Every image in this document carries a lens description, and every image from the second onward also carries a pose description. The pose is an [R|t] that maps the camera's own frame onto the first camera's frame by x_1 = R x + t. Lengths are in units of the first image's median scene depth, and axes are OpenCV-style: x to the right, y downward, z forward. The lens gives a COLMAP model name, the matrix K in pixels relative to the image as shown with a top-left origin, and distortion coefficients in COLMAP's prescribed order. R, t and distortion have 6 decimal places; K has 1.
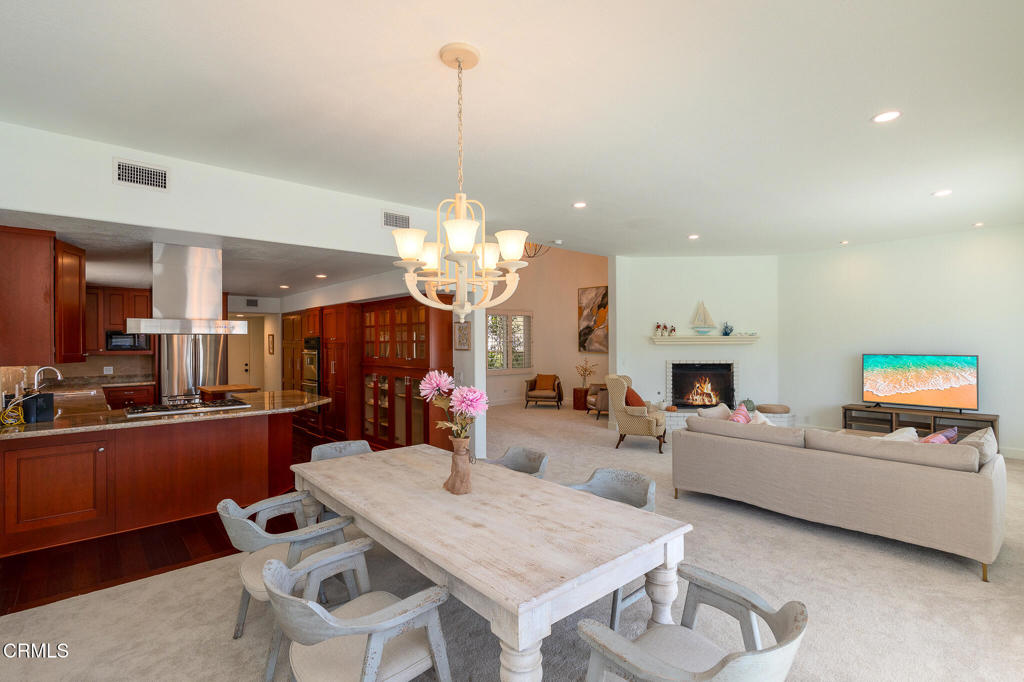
lens RADIAL K [[490.7, 0, 507.5], [0, 490.7, 343.3], [0, 0, 1]] dist [0.003158, 0.000824]
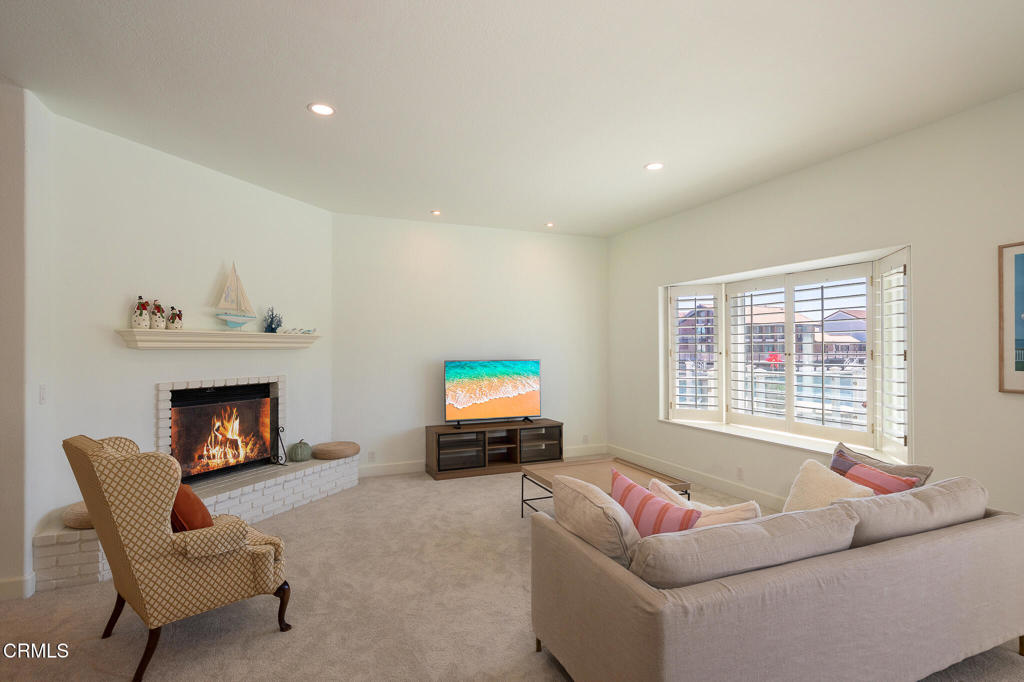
lens RADIAL K [[515.9, 0, 511.7], [0, 515.9, 350.0], [0, 0, 1]] dist [-0.007774, -0.000426]
pose [[0.355509, 0.005400, 0.934657, -0.005806], [-0.003946, 0.999983, -0.004277, 0.005042], [-0.934664, -0.002167, 0.355525, 0.442856]]
